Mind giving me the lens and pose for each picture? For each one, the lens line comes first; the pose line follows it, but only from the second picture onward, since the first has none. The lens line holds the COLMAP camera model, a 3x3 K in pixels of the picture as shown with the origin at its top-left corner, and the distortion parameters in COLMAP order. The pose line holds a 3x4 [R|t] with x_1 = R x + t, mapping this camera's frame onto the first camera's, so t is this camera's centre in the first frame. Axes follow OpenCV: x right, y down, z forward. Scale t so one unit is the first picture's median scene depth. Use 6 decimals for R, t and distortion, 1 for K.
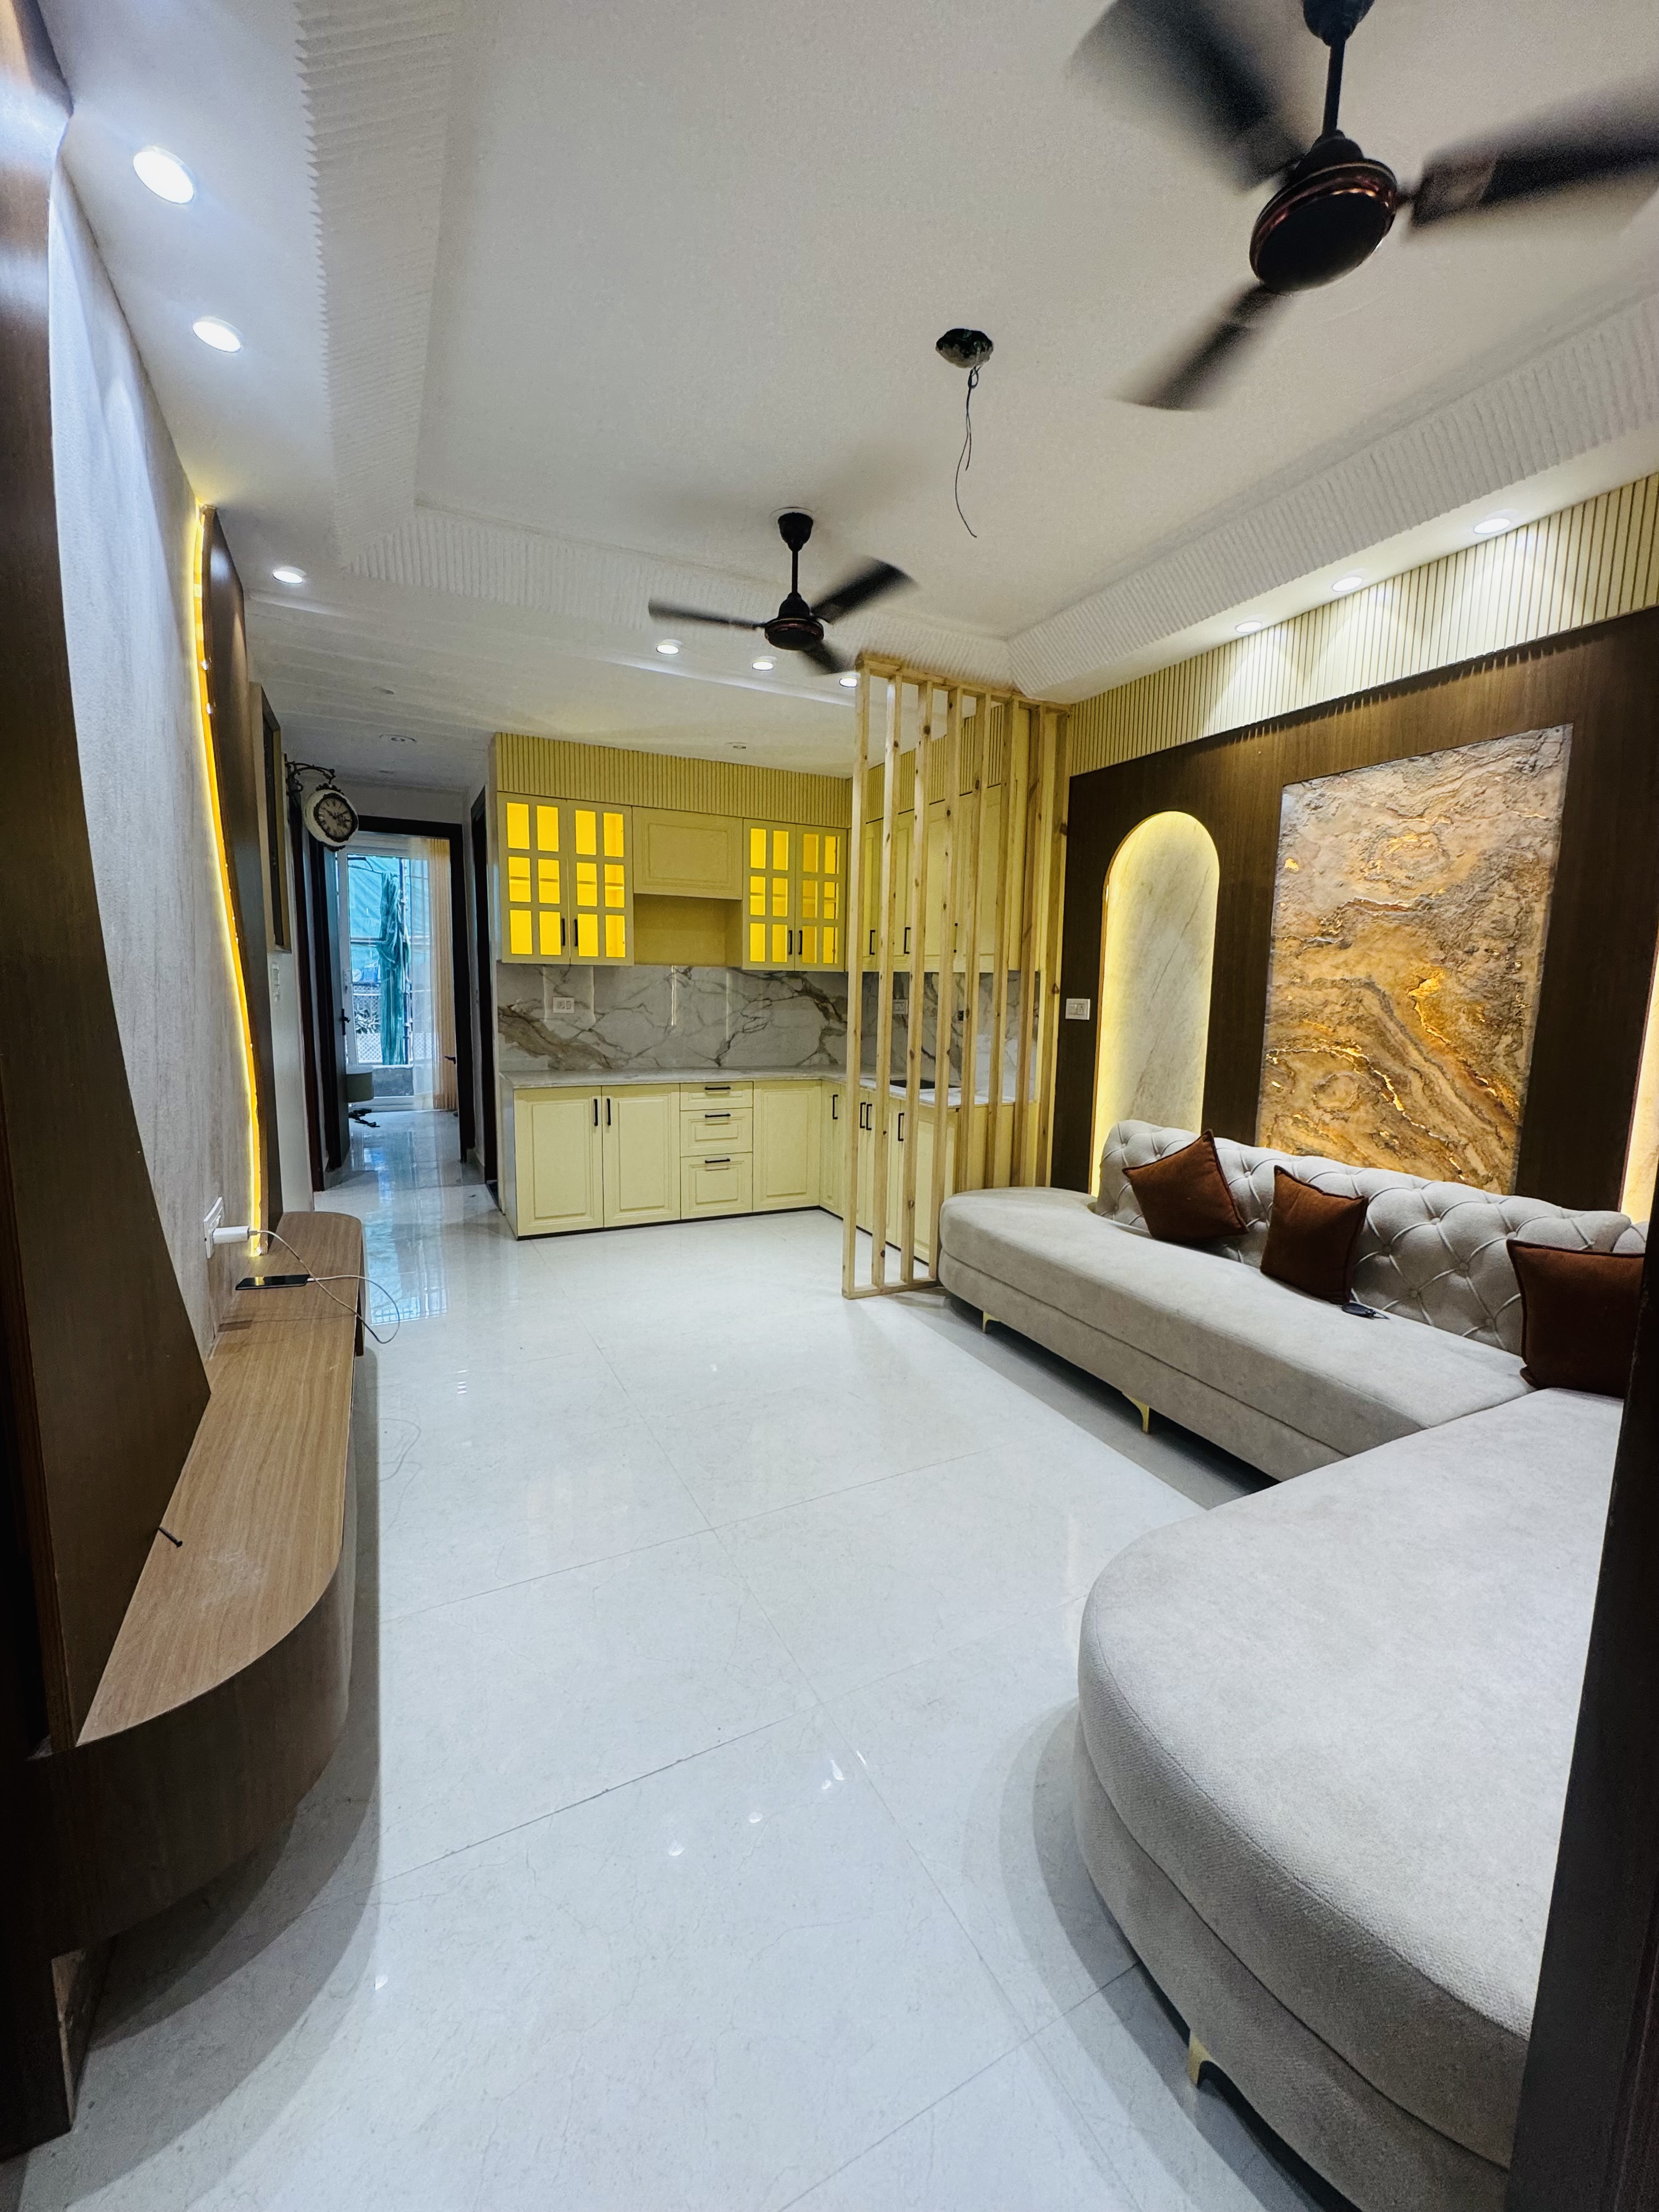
lens RADIAL K [[882.7, 0, 834.2], [0, 882.7, 1102.8], [0, 0, 1]] dist [0.000948, -0.000664]
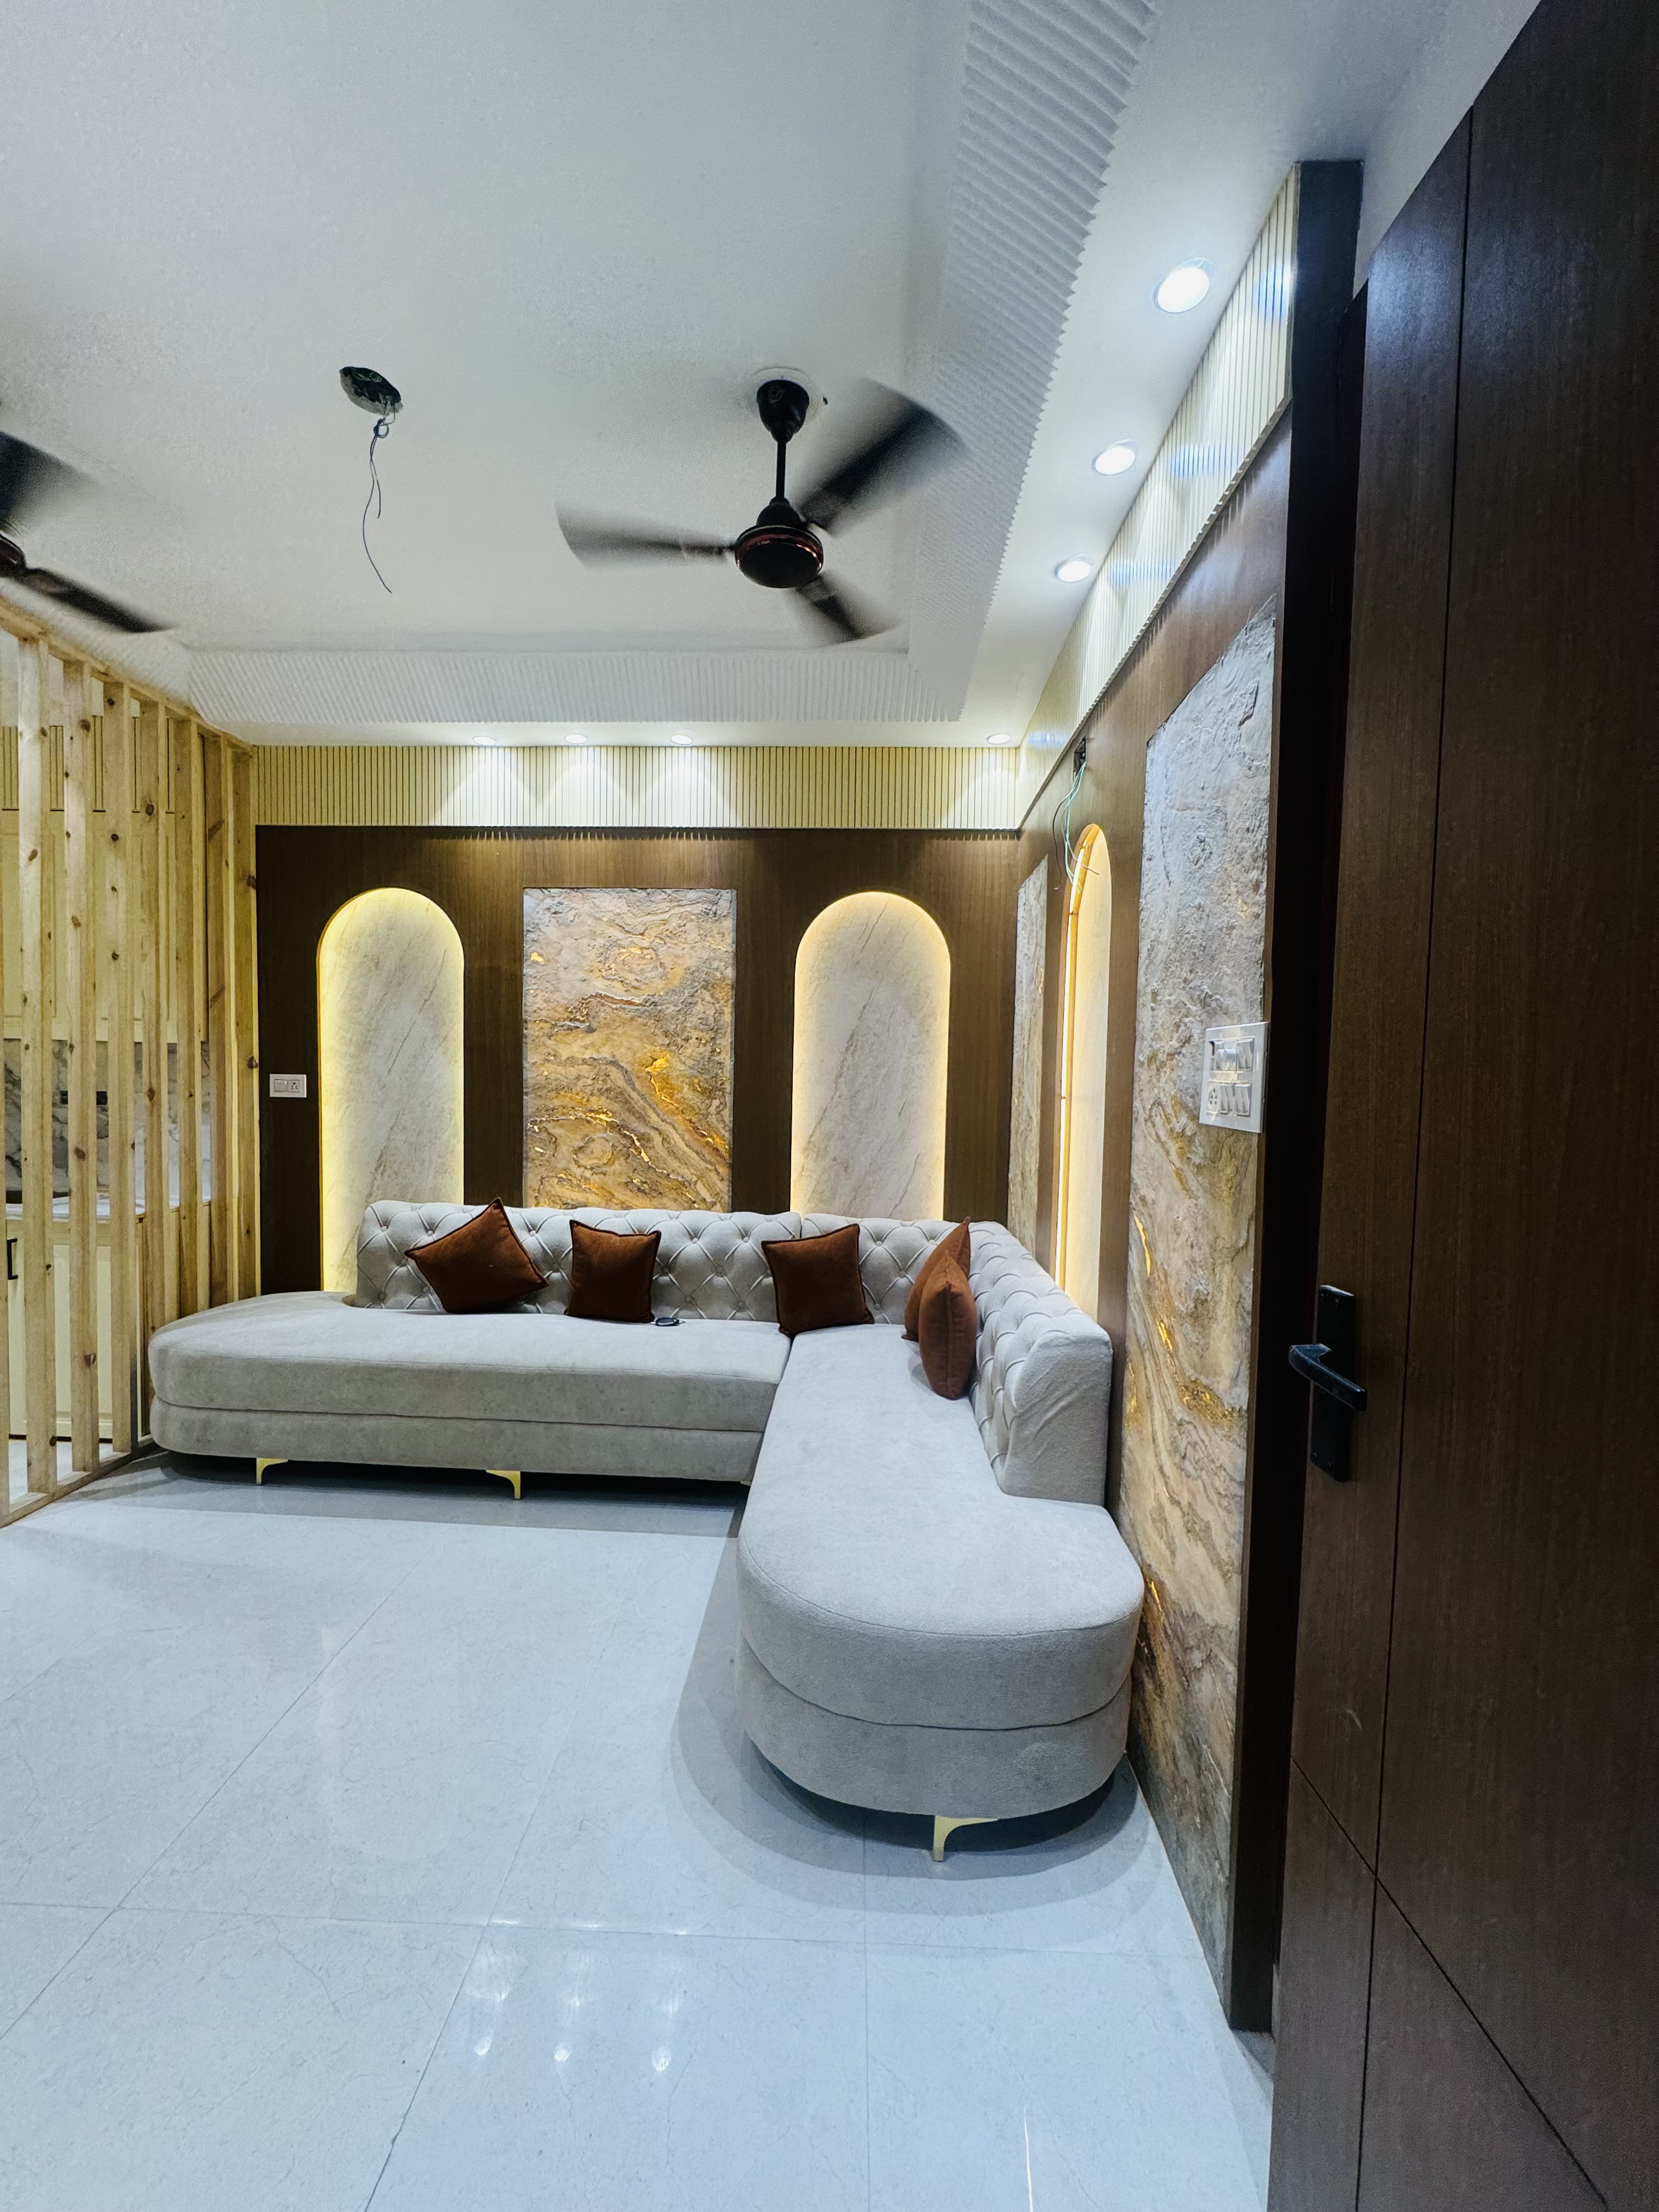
lens RADIAL K [[882.7, 0, 825.8], [0, 882.7, 1104.3], [0, 0, 1]] dist [0.000948, -0.000664]
pose [[0.494198, -0.040429, 0.868409, -0.229667], [0.104824, 0.994401, -0.013360, -0.019690], [-0.863006, 0.097632, 0.495669, 0.096395]]
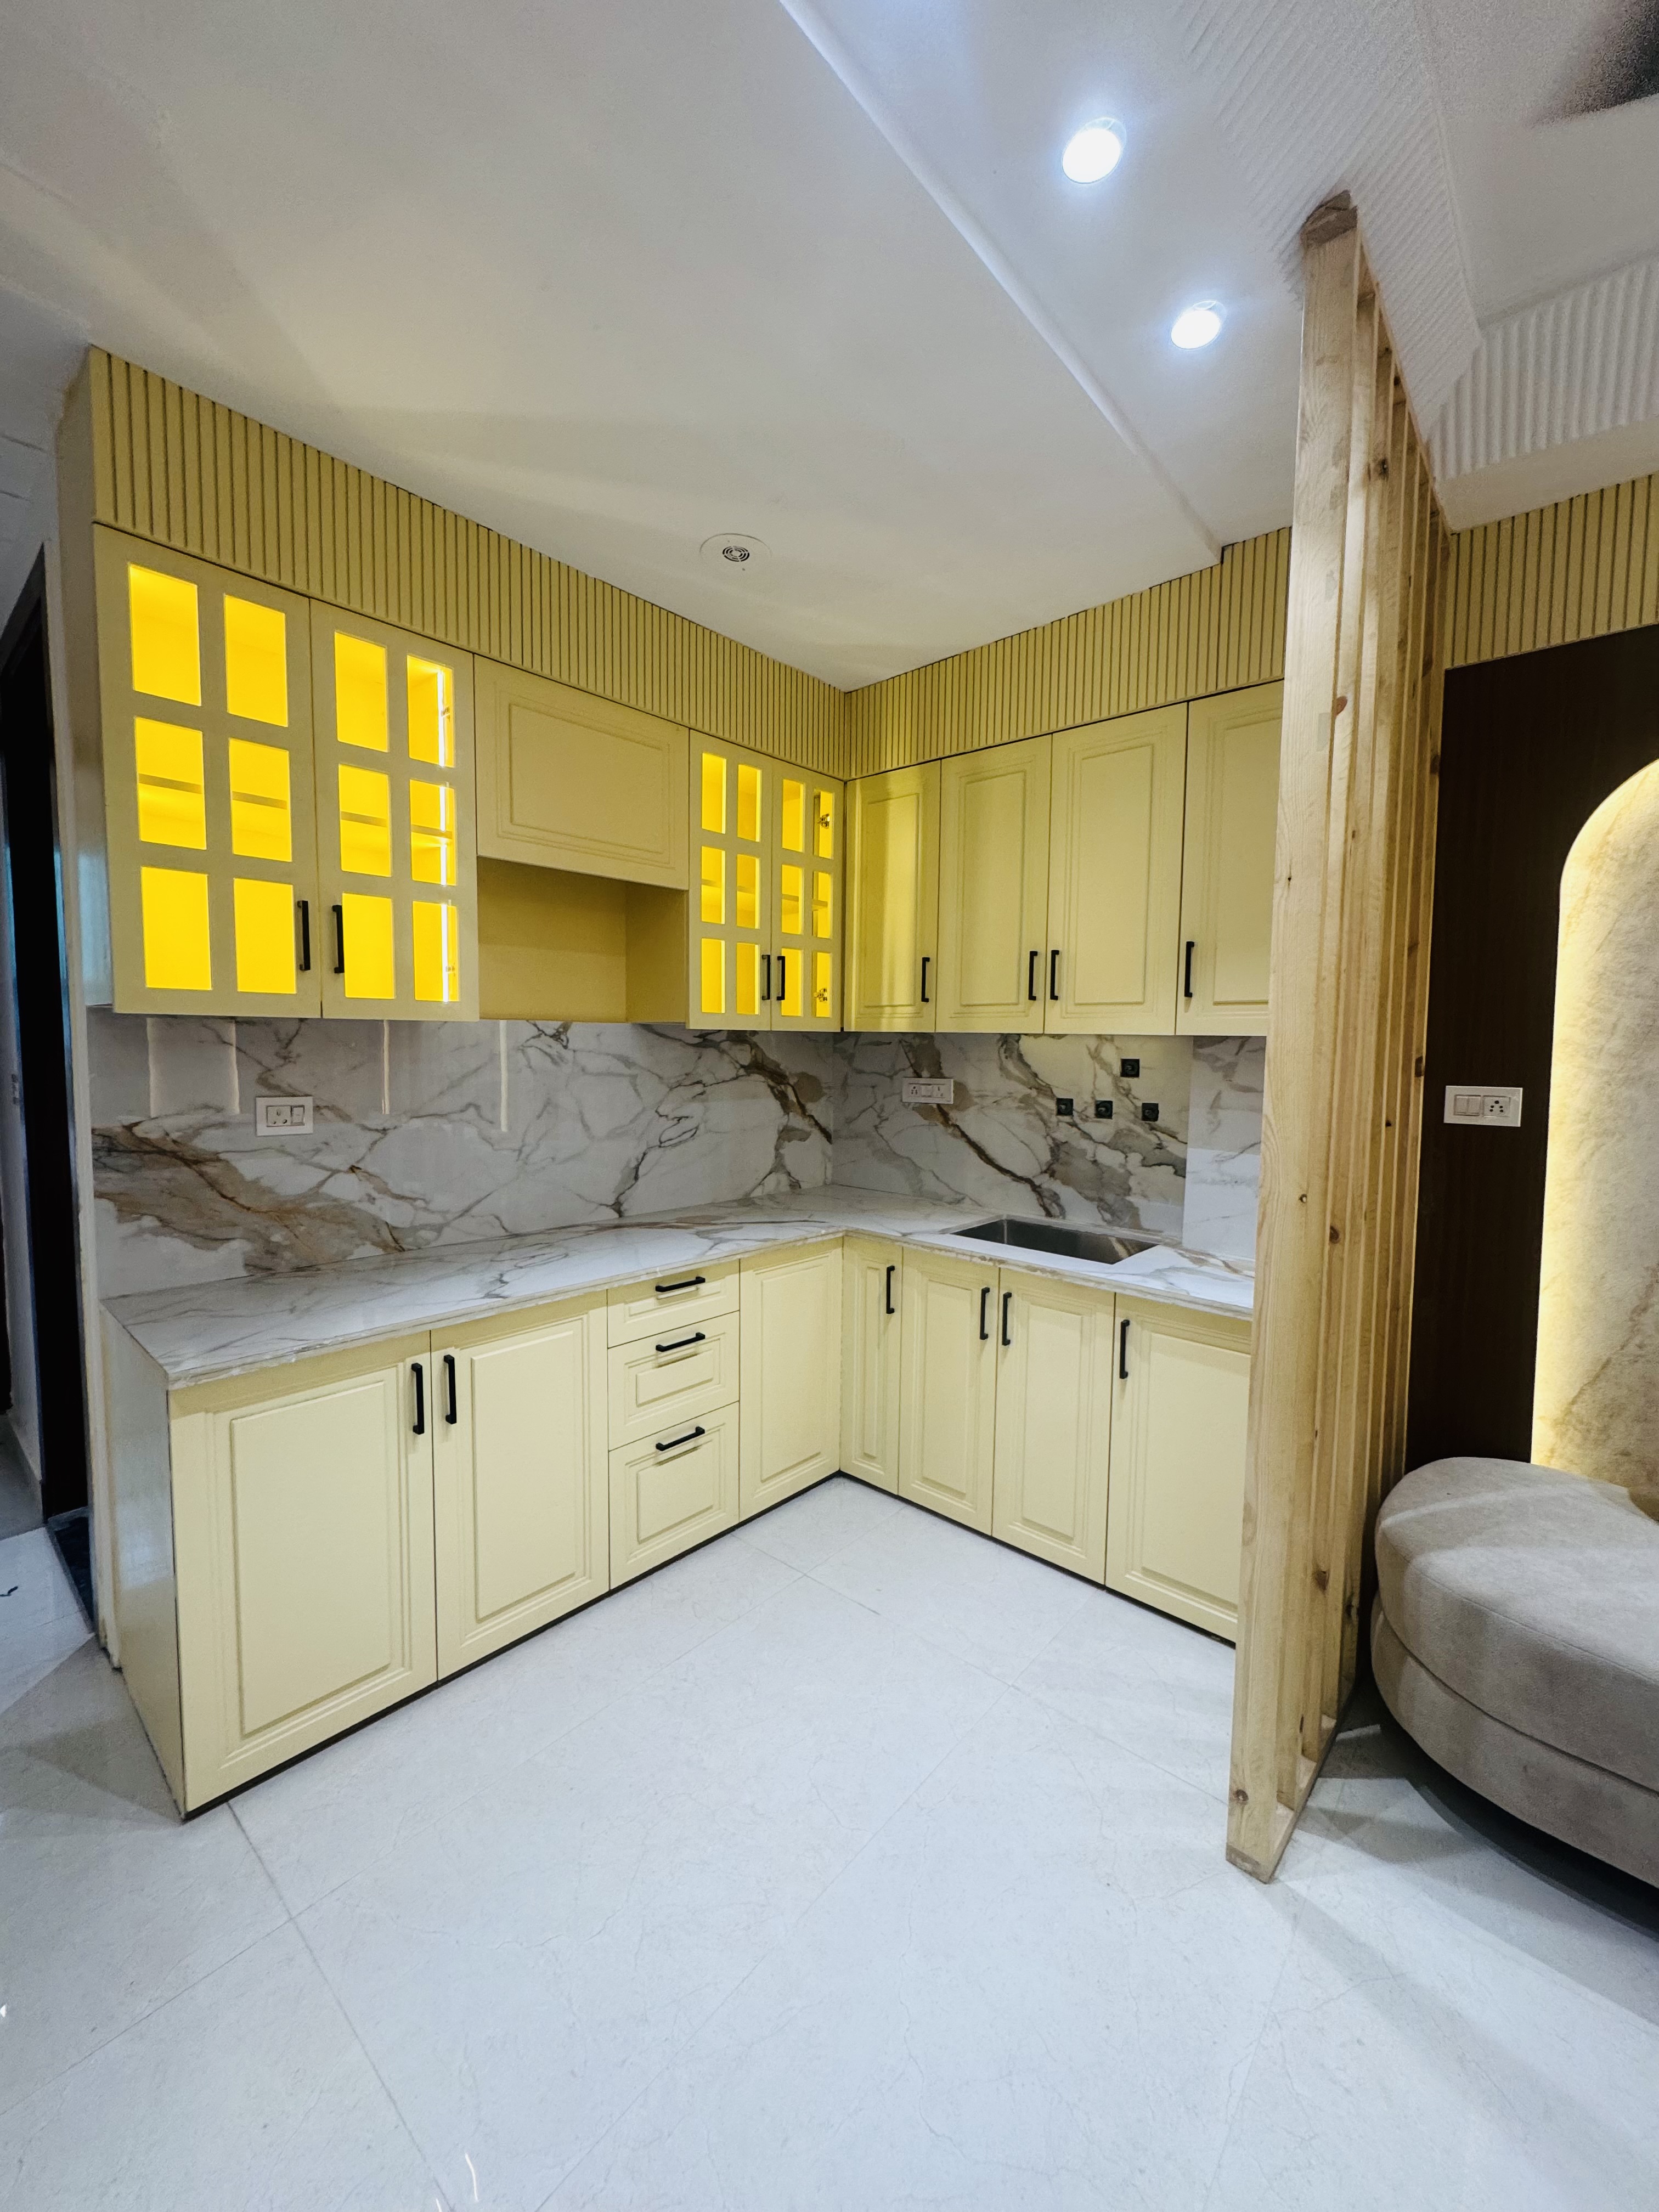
lens RADIAL K [[882.7, 0, 832.1], [0, 882.7, 1105.7], [0, 0, 1]] dist [0.000948, -0.000664]
pose [[0.930093, -0.033890, 0.365757, -0.276708], [0.053803, 0.997565, -0.044387, -0.104807], [-0.363362, 0.060963, 0.929651, 0.657436]]
